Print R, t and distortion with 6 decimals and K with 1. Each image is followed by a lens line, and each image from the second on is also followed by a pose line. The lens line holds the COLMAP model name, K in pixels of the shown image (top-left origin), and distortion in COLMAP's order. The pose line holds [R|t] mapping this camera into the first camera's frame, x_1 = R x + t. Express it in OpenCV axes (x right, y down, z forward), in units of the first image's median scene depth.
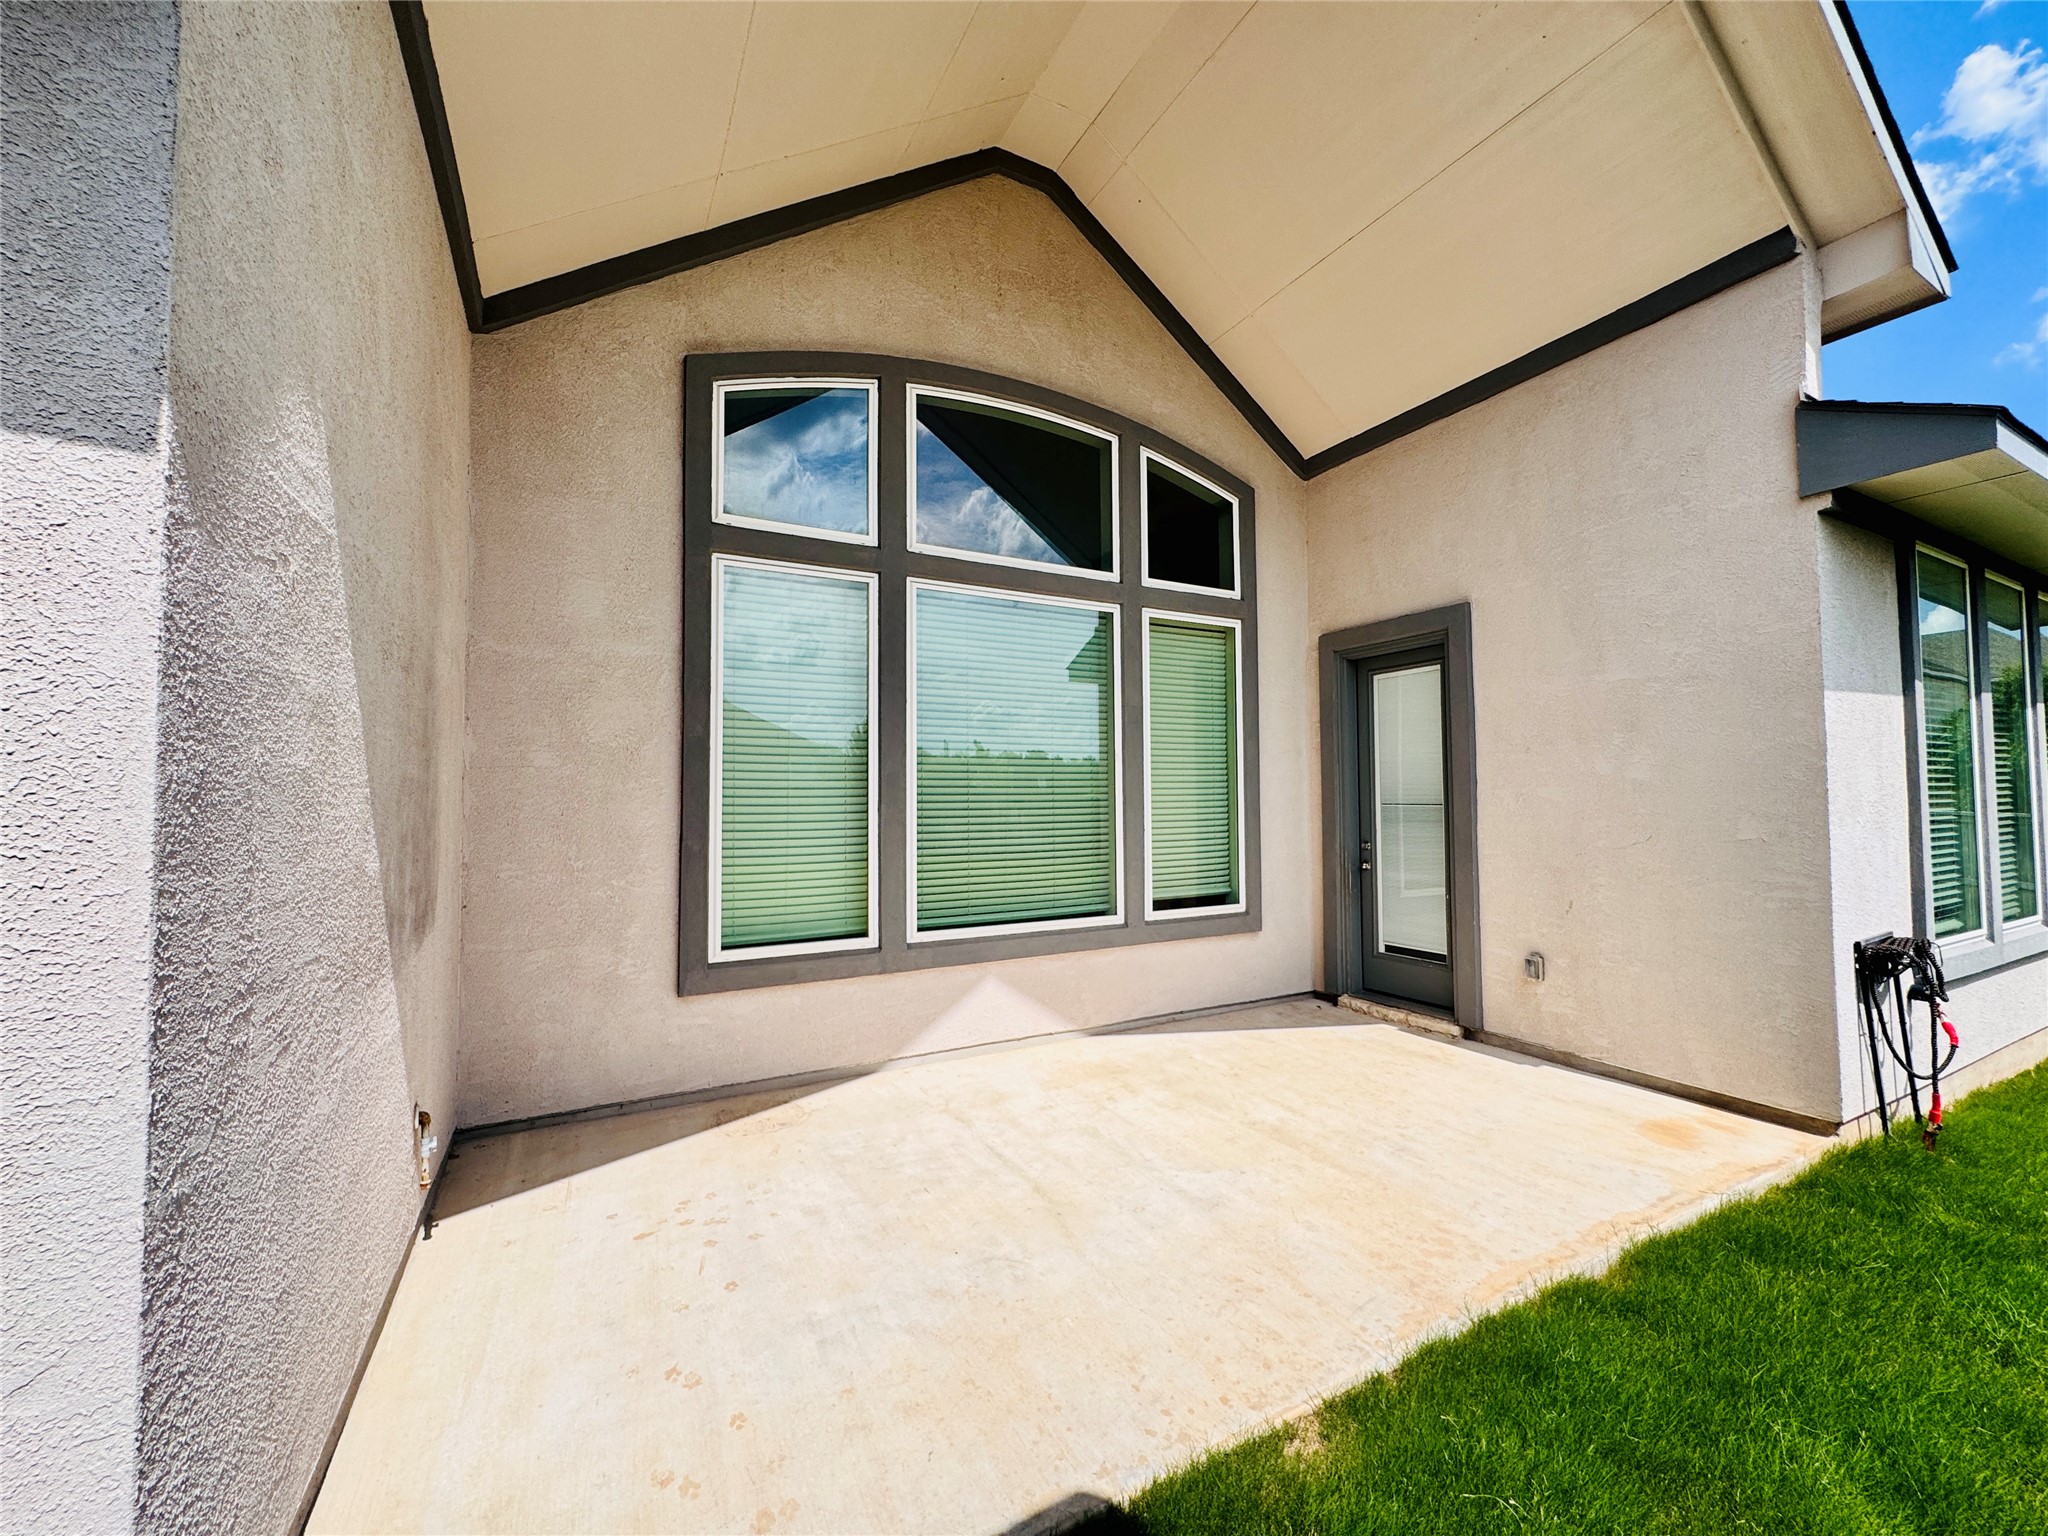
lens RADIAL K [[816.8, 0, 1025.9], [0, 816.8, 762.5], [0, 0, 1]] dist [0.002965, -0.000473]
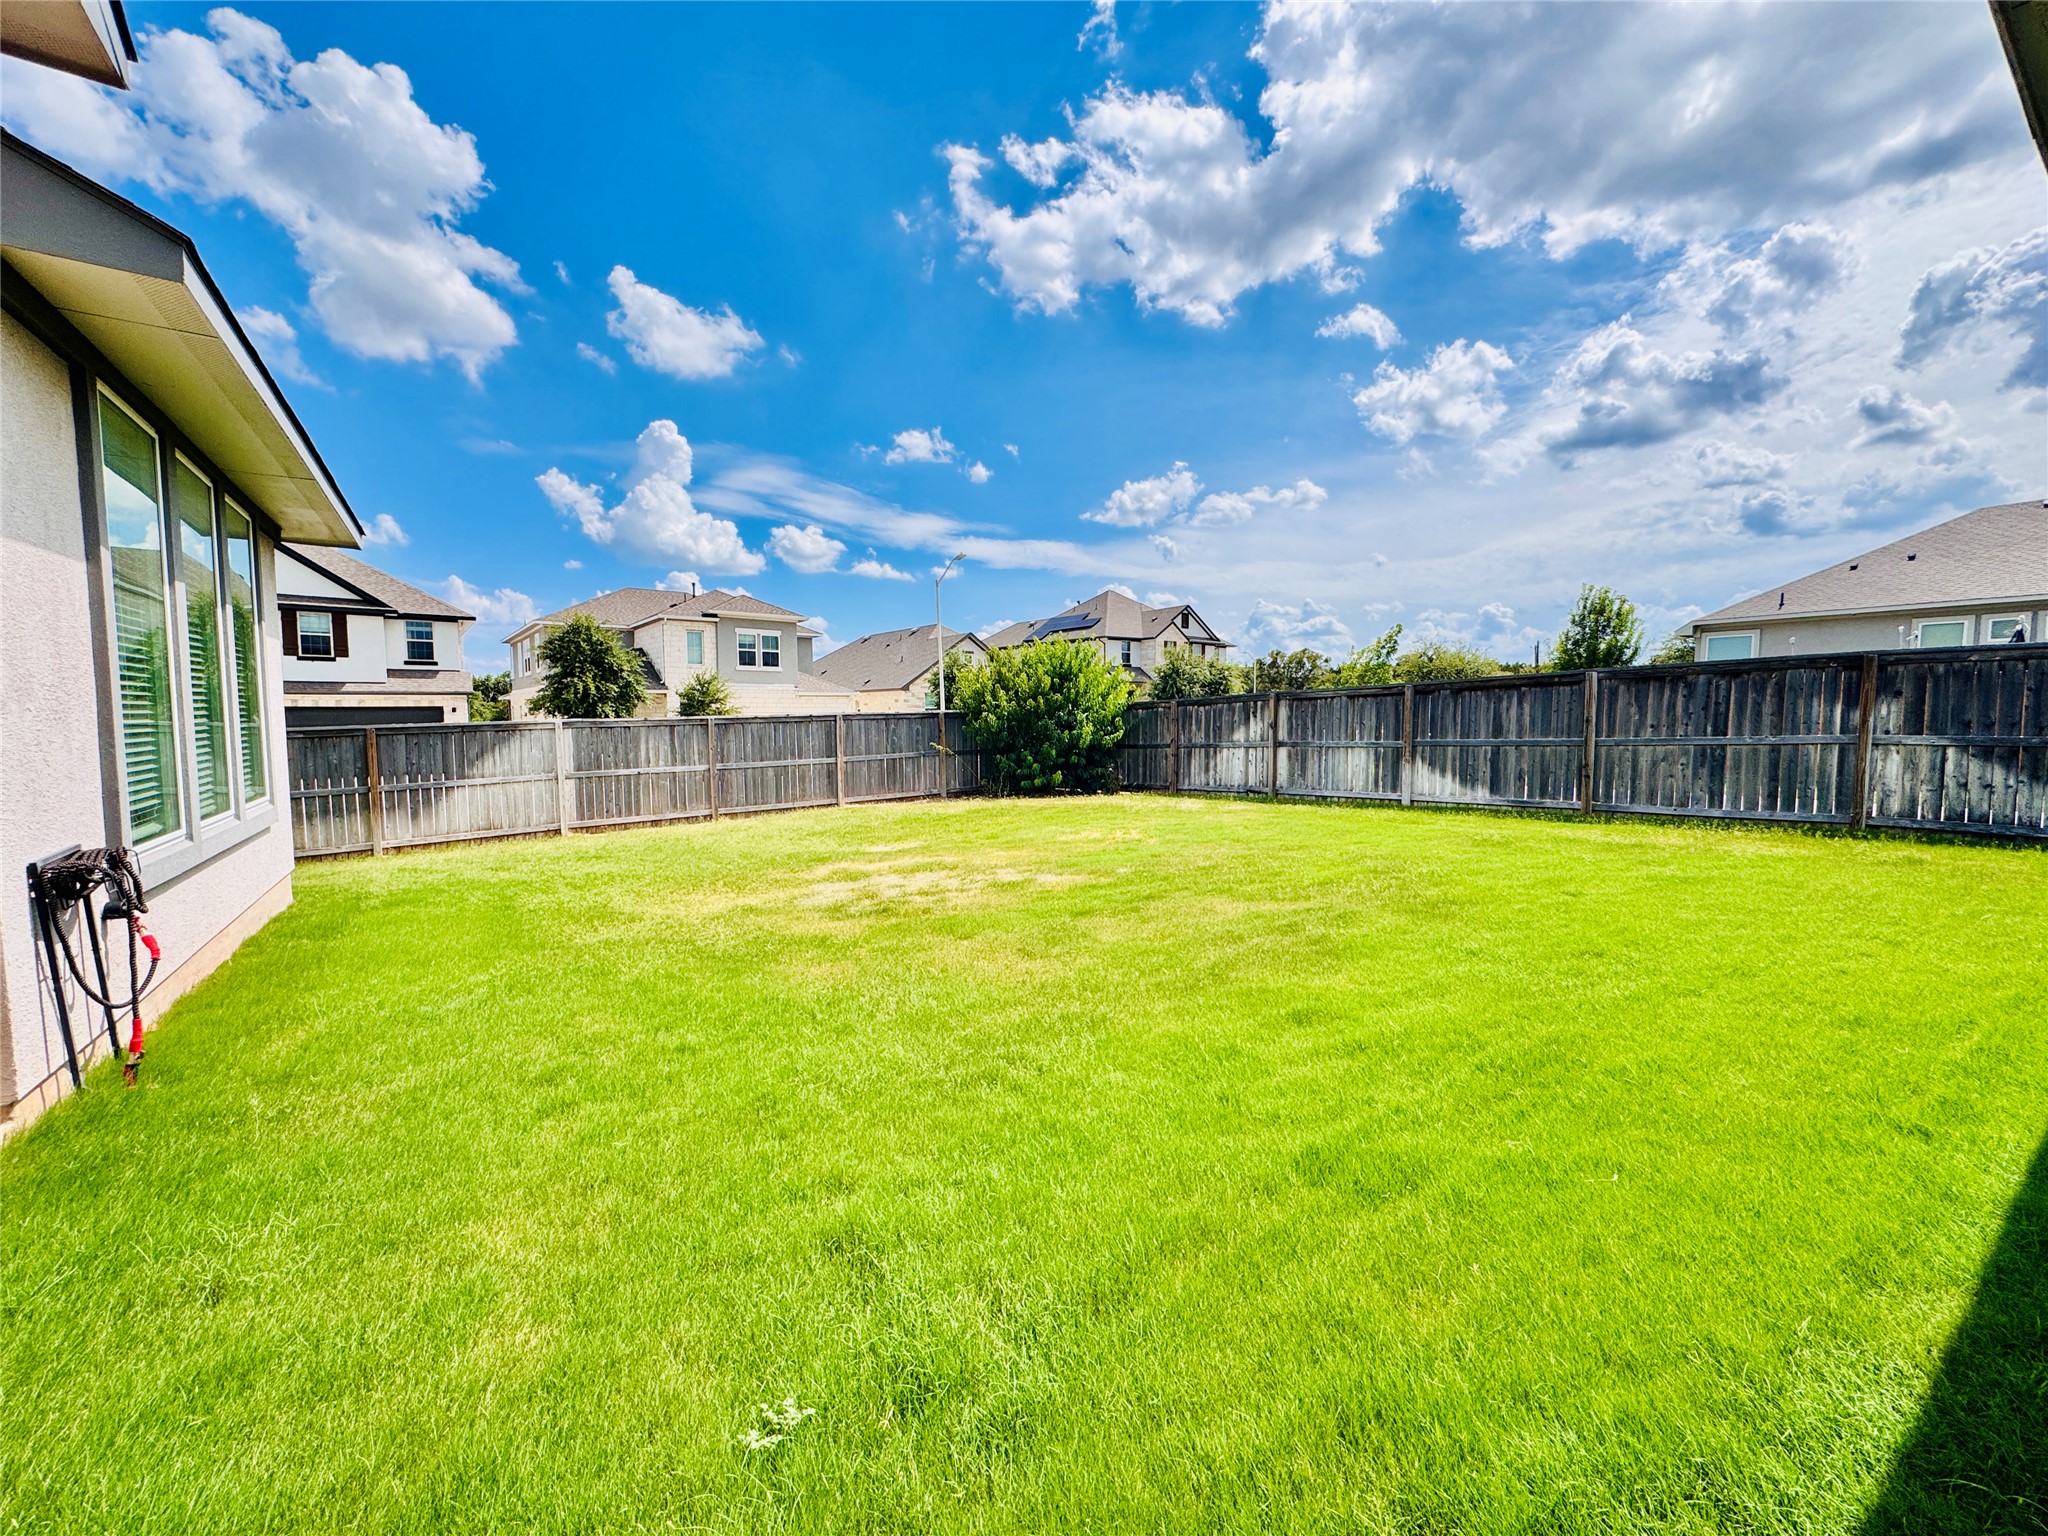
lens RADIAL K [[816.8, 0, 1023.6], [0, 816.8, 764.6], [0, 0, 1]] dist [0.002965, -0.000473]
pose [[-0.091228, -0.058369, 0.994118, 0.155351], [-0.033724, 0.997889, 0.055496, 0.047986], [-0.995259, -0.028463, -0.093004, 0.133381]]
